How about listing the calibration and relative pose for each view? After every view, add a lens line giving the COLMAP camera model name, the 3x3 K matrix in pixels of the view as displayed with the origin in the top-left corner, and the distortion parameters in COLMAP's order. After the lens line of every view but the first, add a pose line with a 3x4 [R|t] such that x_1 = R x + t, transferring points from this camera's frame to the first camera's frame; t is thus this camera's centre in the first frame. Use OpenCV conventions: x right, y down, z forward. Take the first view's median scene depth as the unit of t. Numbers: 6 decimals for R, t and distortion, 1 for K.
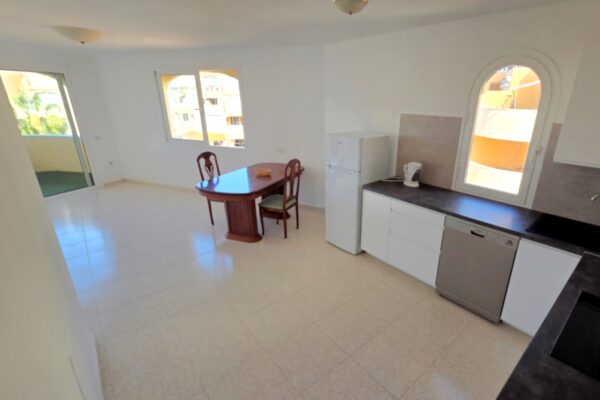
lens RADIAL K [[300.5, 0, 300.0], [0, 300.5, 200.0], [0, 0, 1]] dist [-0.002521, -0.000620]
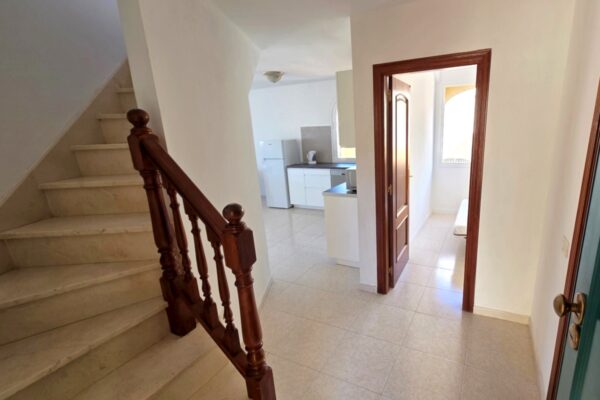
lens RADIAL K [[300.5, 0, 300.0], [0, 300.5, 200.0], [0, 0, 1]] dist [-0.002521, -0.000620]
pose [[0.942681, -0.118793, 0.311833, -0.283180], [0.154559, 0.983642, -0.092517, 0.315622], [-0.295742, 0.135411, 0.945622, -0.642582]]
